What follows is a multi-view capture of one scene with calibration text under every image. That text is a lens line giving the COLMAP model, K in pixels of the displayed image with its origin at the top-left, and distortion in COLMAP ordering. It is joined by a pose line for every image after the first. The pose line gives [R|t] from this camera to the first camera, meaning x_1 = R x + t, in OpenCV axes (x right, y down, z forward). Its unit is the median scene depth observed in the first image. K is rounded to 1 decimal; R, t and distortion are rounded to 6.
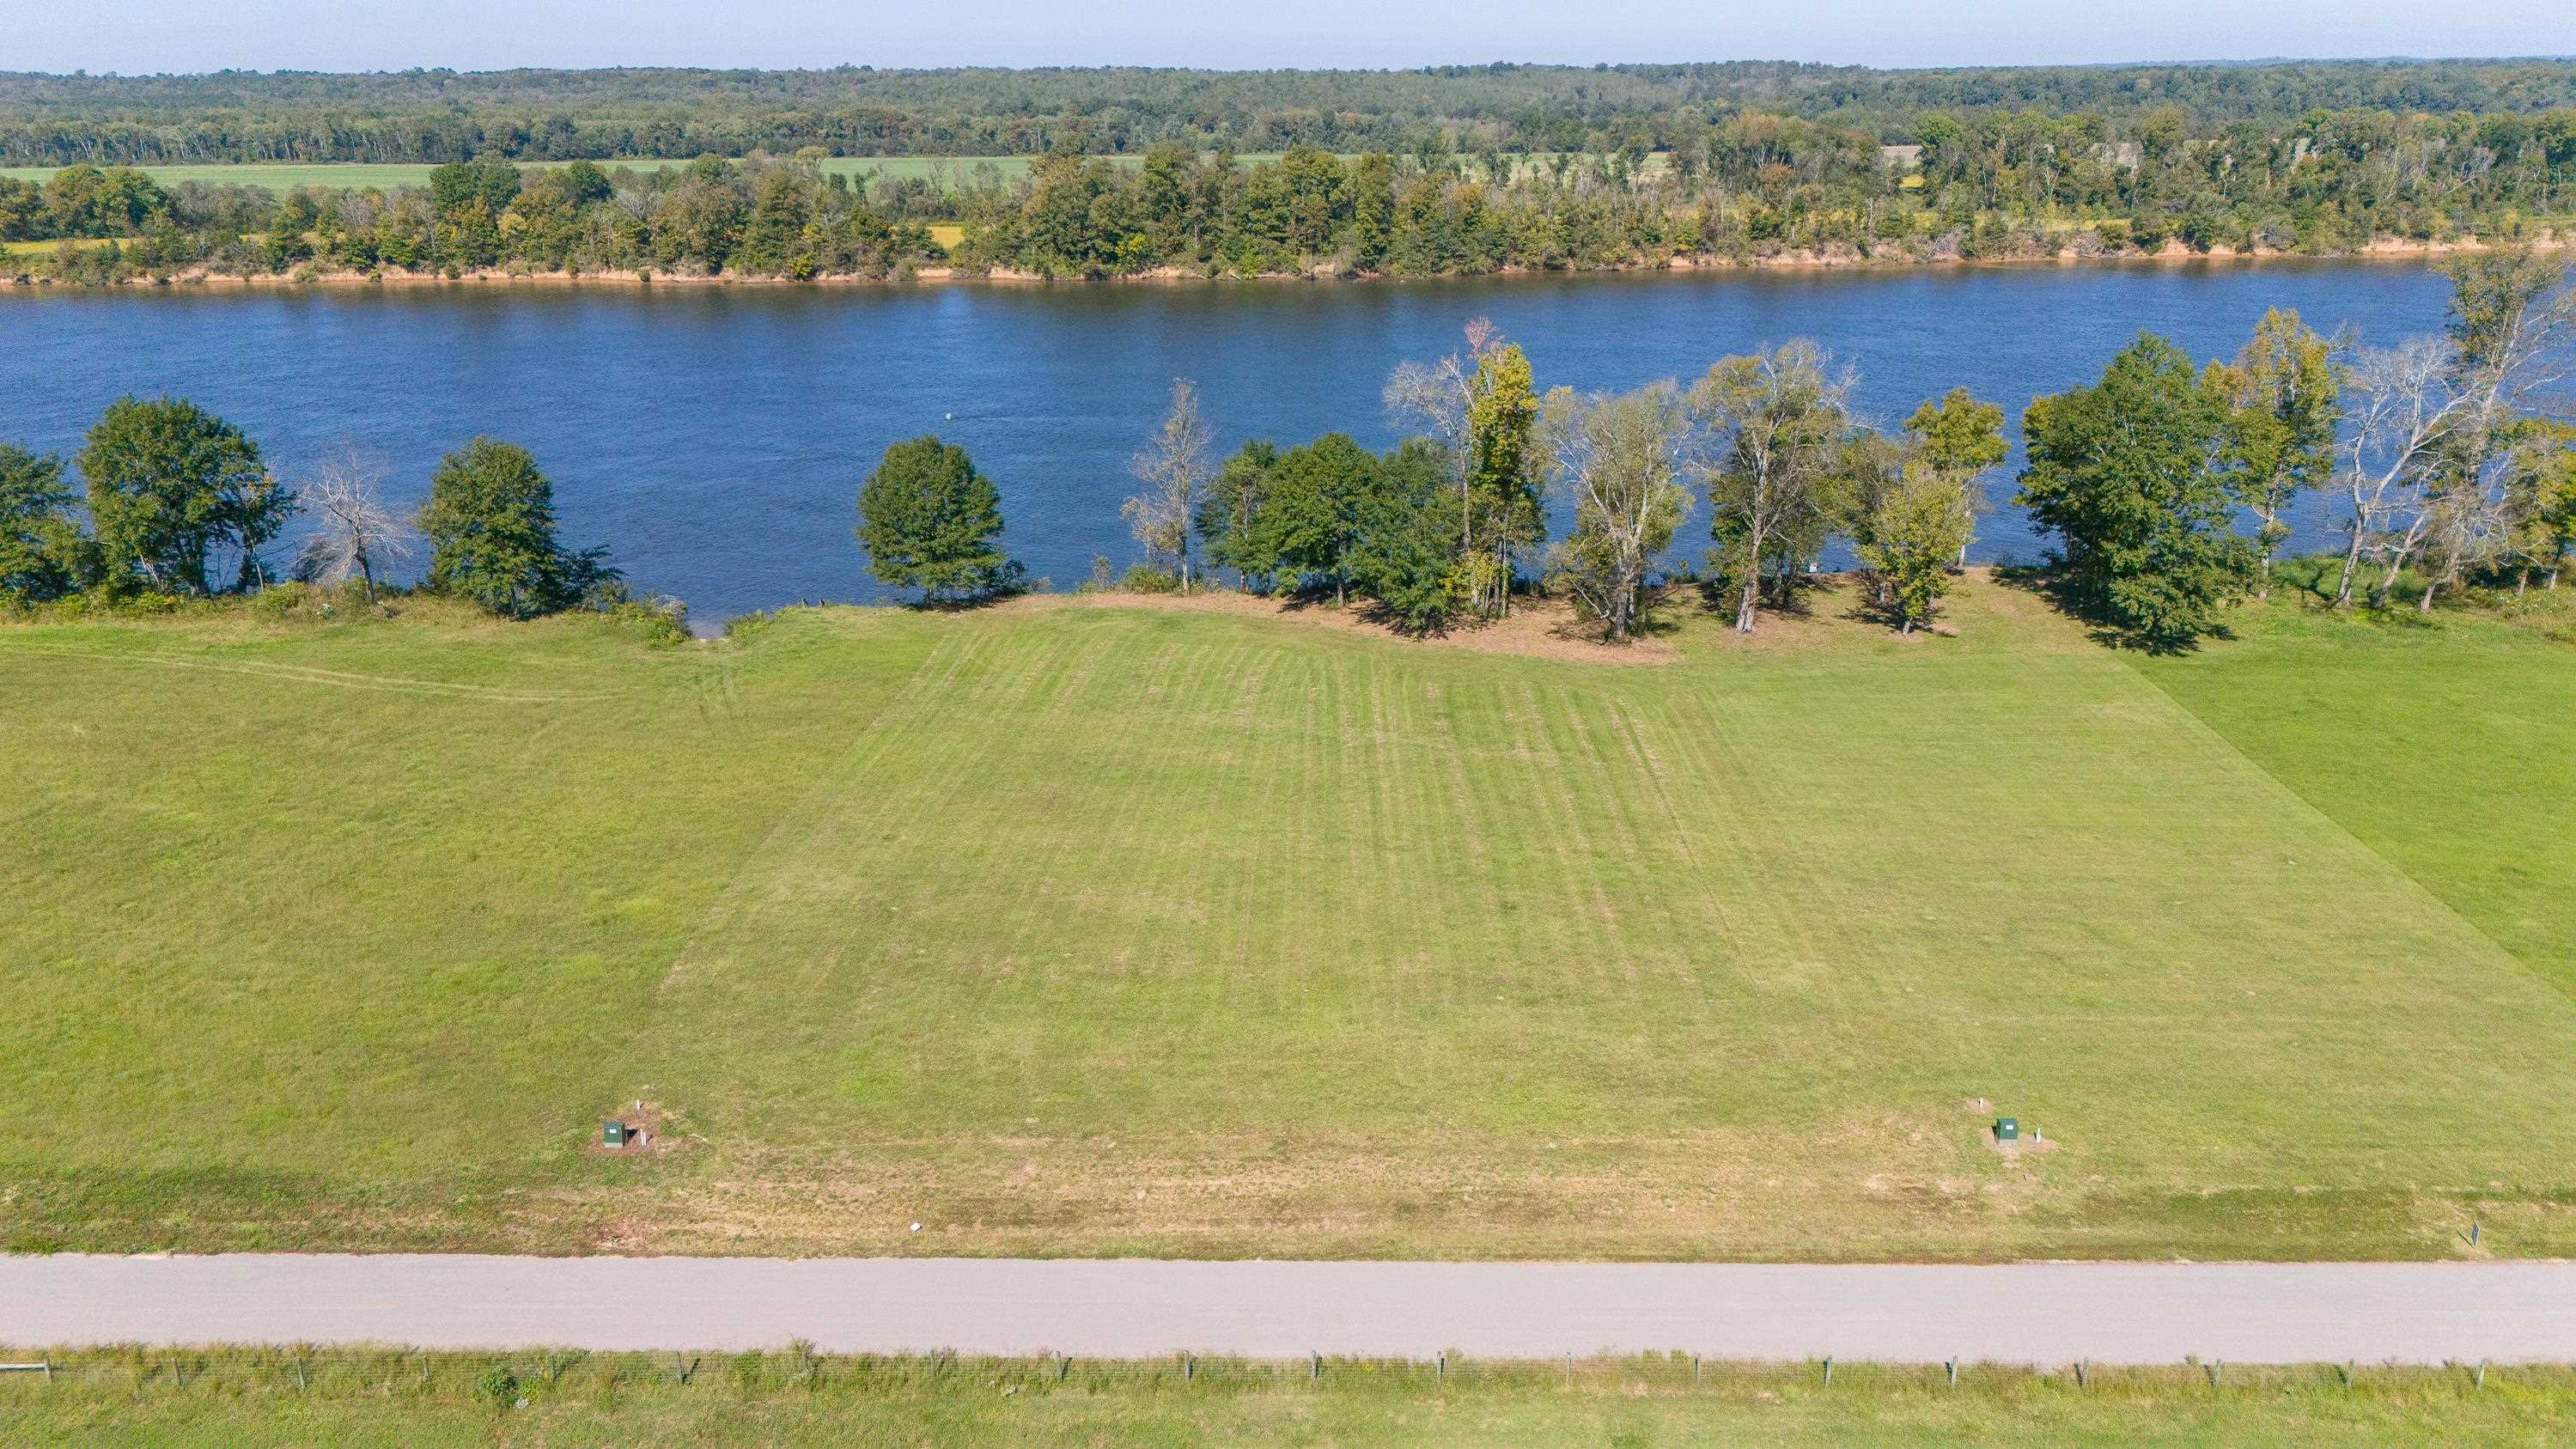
lens RADIAL K [[1871.8, 0, 1296.7], [0, 1871.8, 711.5], [0, 0, 1]] dist [0.075548, -0.082137]
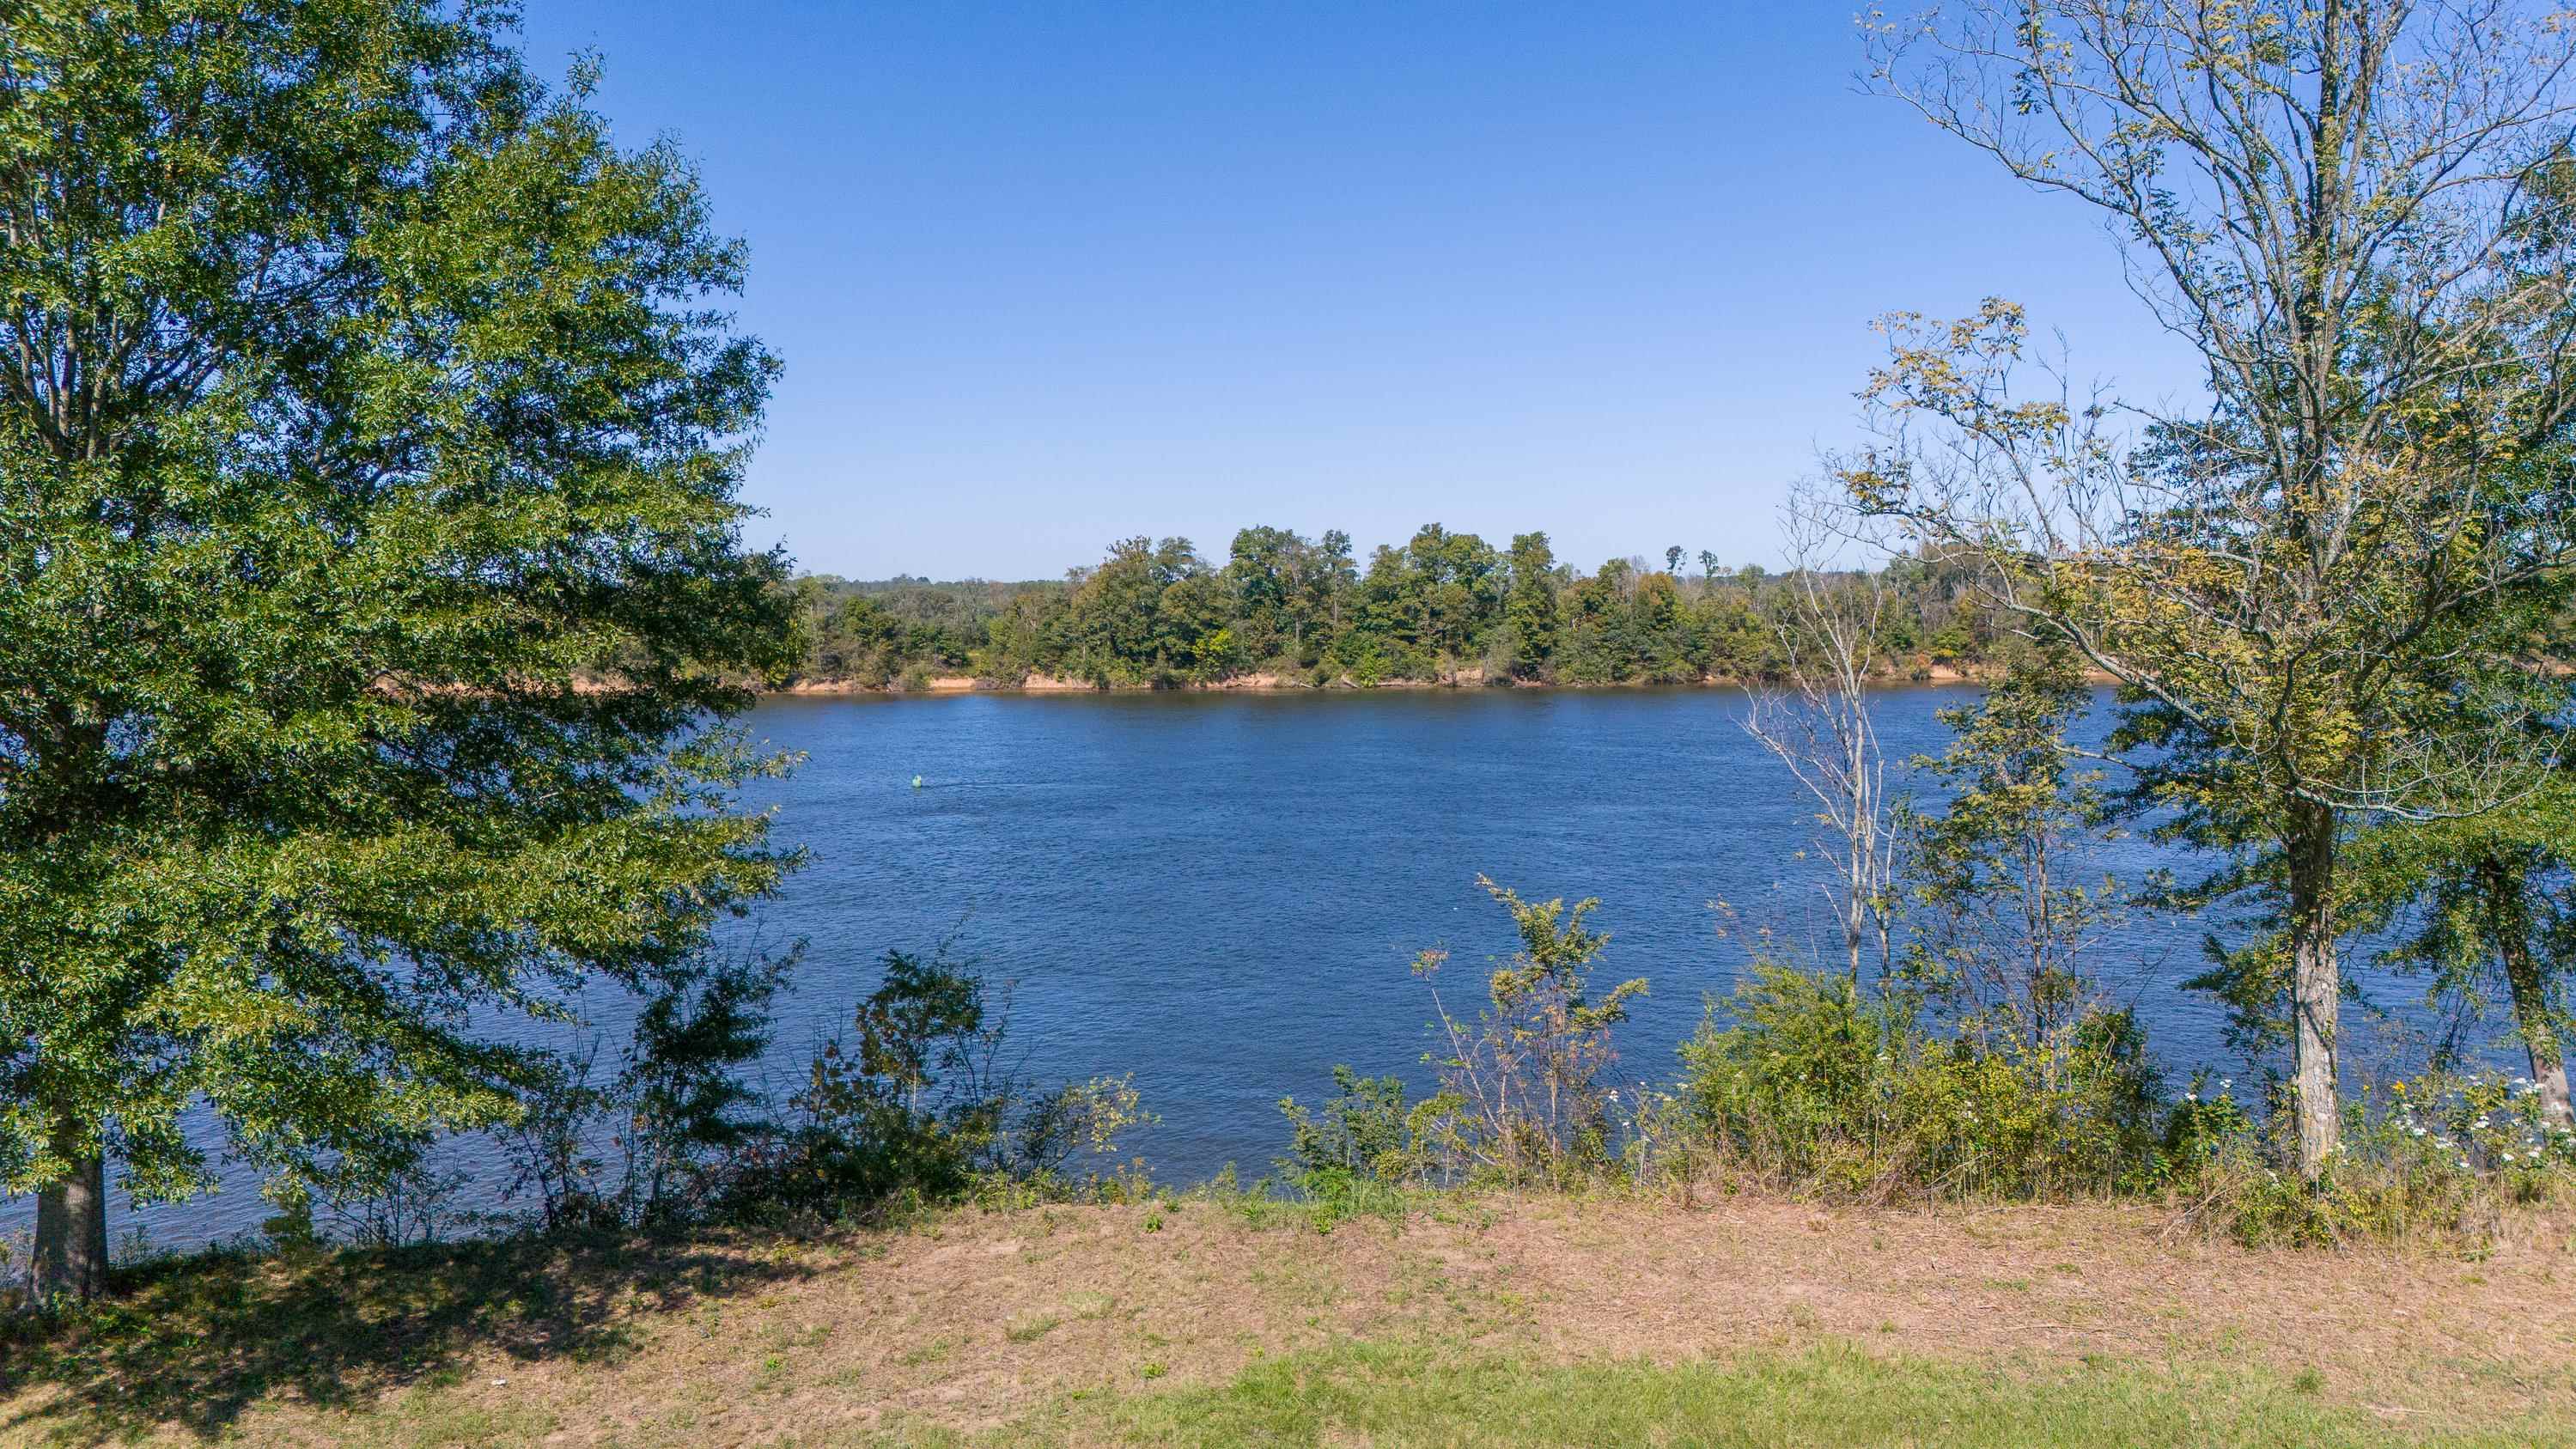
lens RADIAL K [[1871.8, 0, 1290.4], [0, 1871.8, 729.3], [0, 0, 1]] dist [0.075548, -0.082137]
pose [[0.999710, 0.003217, -0.023858, -0.038562], [-0.009318, 0.965498, -0.260245, -0.019571], [0.022198, 0.260392, 0.965248, 0.282629]]
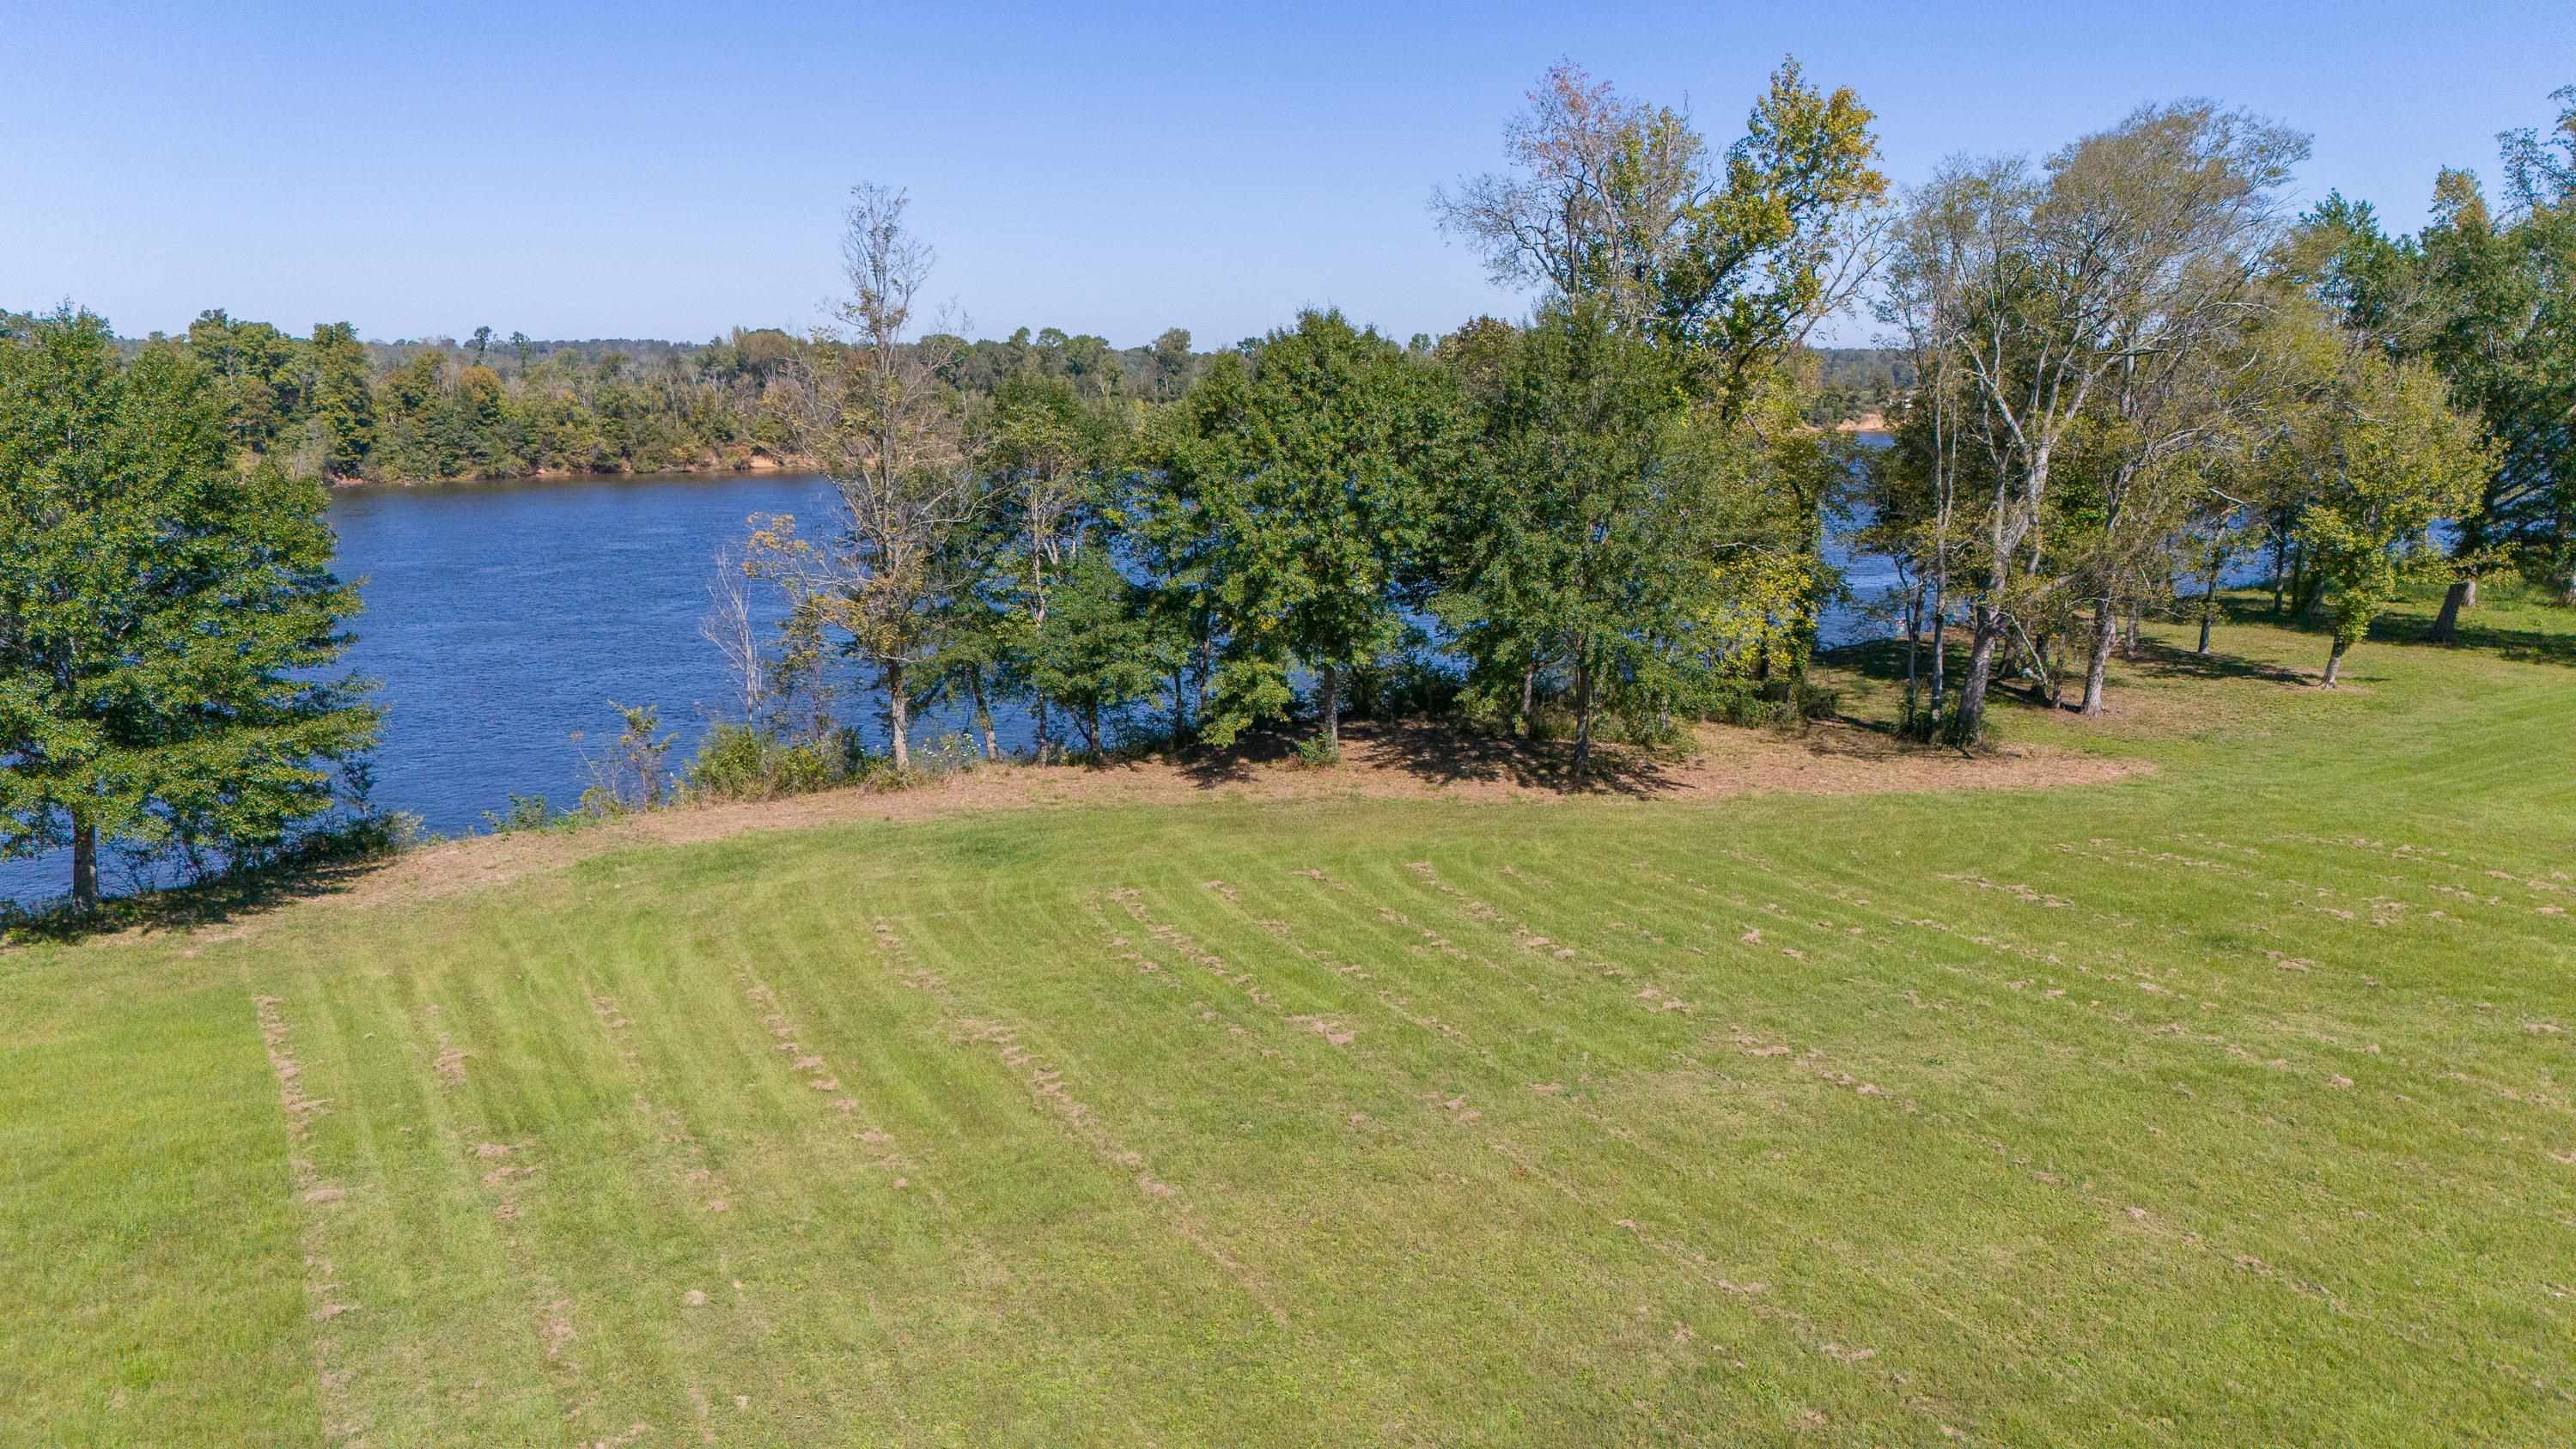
lens RADIAL K [[1871.8, 0, 1283.1], [0, 1871.8, 723.3], [0, 0, 1]] dist [0.075548, -0.082137]
pose [[0.838140, -0.093359, 0.537406, -0.062214], [0.169783, 0.980951, -0.094383, -0.008684], [-0.518357, 0.170349, 0.838026, 0.209753]]
